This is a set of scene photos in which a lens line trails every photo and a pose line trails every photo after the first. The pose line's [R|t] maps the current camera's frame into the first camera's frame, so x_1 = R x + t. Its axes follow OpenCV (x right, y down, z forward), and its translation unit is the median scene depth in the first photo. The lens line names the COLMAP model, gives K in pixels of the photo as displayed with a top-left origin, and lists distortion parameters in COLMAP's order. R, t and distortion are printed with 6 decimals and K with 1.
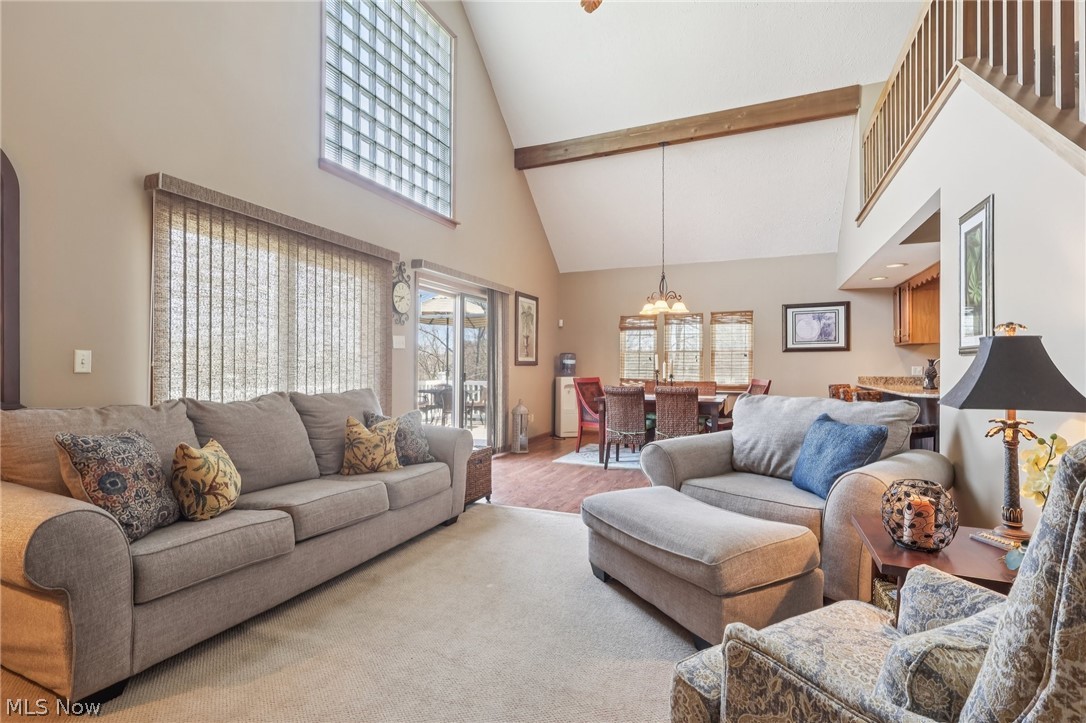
lens RADIAL K [[504.5, 0, 542.3], [0, 504.5, 356.3], [0, 0, 1]] dist [-0.004258, -0.000347]
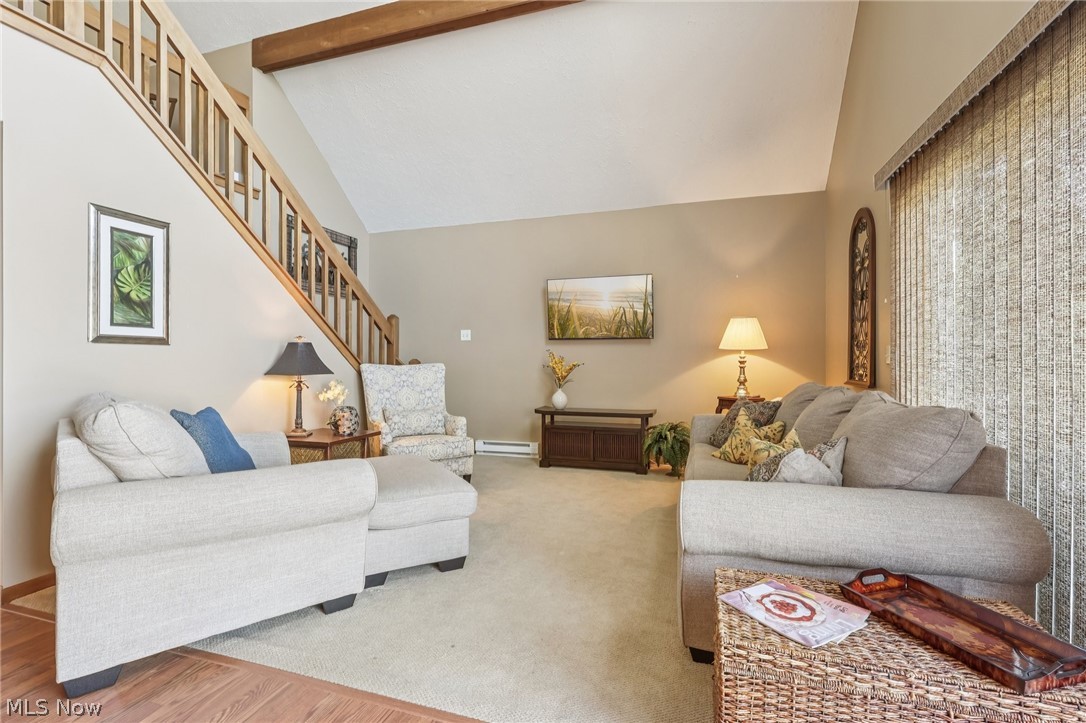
lens RADIAL K [[504.5, 0, 542.3], [0, 504.5, 356.3], [0, 0, 1]] dist [-0.004258, -0.000347]
pose [[-0.996917, -0.005831, -0.078246, 0.005554], [-0.003594, 0.999582, -0.028703, 0.021215], [0.078380, -0.028333, -0.996521, 0.853143]]
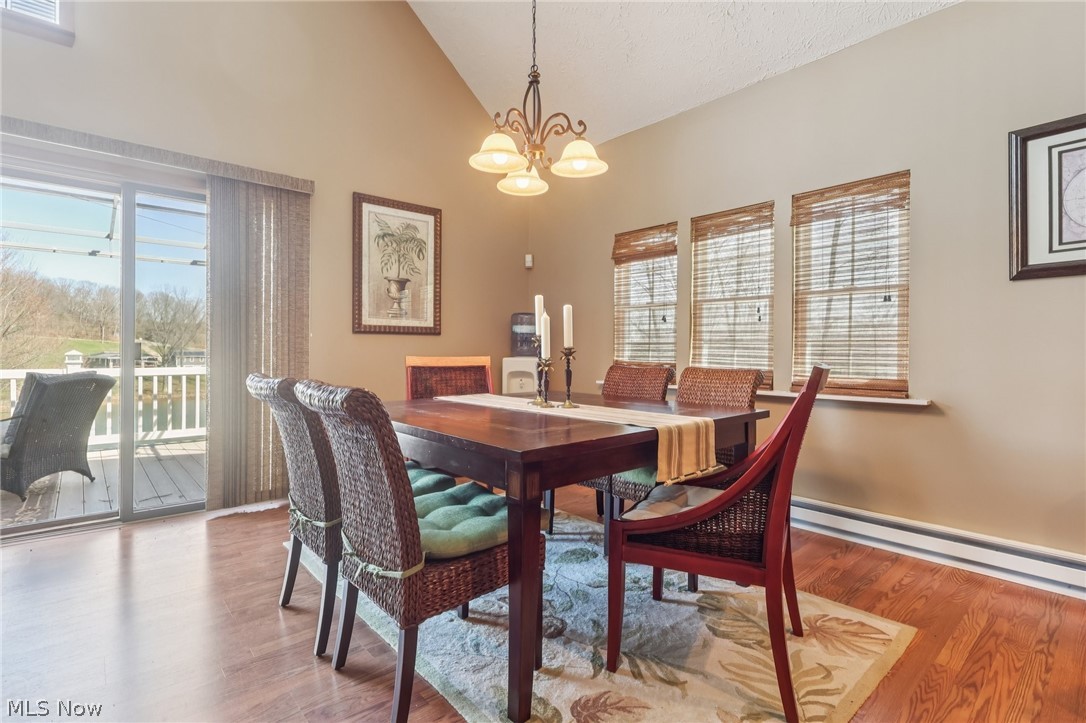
lens RADIAL K [[520.7, 0, 542.8], [0, 520.7, 348.0], [0, 0, 1]] dist [-0.003191, -0.000882]
pose [[0.903782, -0.003306, -0.427980, 0.403246], [0.009025, 0.999895, 0.011337, 0.031949], [0.427898, -0.014109, 0.903717, 0.664111]]
